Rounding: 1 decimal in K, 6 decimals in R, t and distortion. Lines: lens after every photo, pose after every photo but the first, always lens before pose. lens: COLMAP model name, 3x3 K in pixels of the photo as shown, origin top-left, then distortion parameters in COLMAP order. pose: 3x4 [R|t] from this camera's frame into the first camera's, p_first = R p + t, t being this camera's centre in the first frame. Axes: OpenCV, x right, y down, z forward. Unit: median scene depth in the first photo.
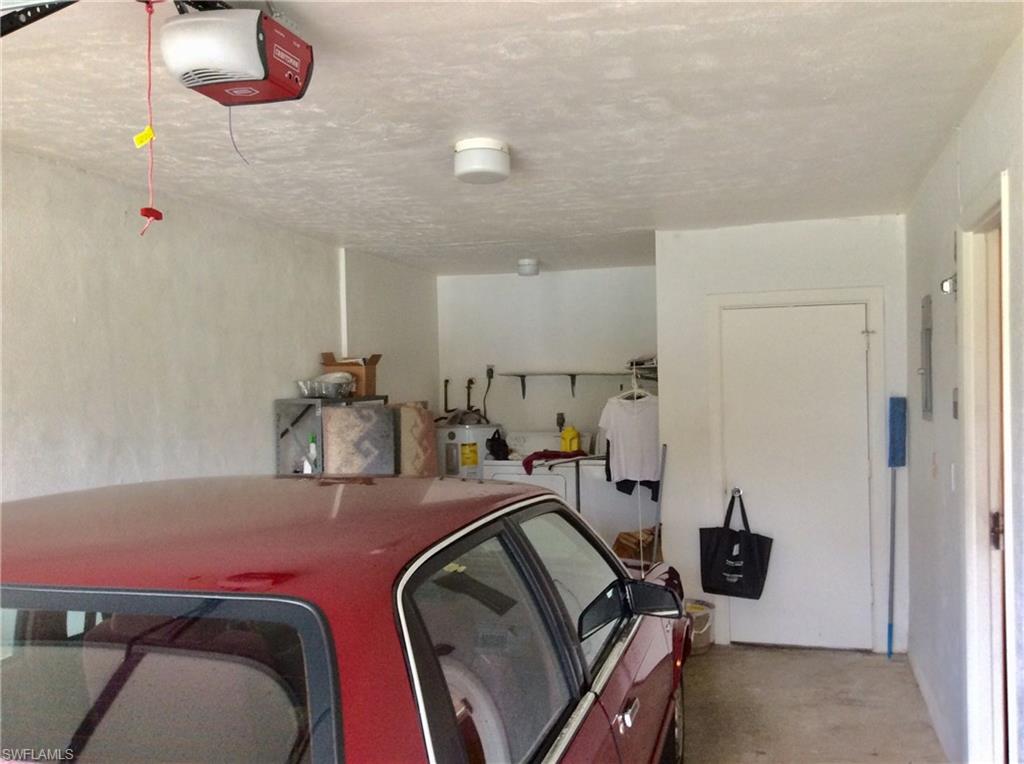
lens RADIAL K [[944.5, 0, 512.0], [0, 944.5, 382.0], [0, 0, 1]] dist [0.176497, -0.397801]
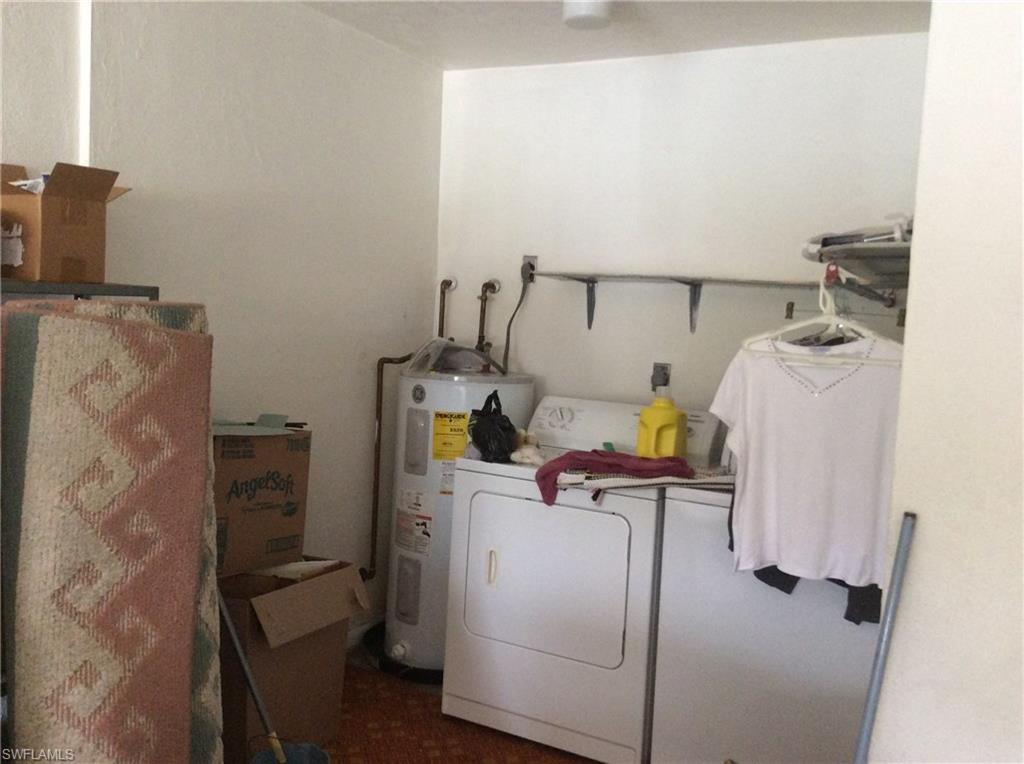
lens RADIAL K [[944.5, 0, 512.0], [0, 944.5, 382.0], [0, 0, 1]] dist [0.176497, -0.397801]
pose [[0.975340, 0.082914, -0.204541, 0.083368], [-0.067991, 0.994557, 0.078950, 0.010628], [0.209974, -0.063097, 0.975669, 0.576715]]
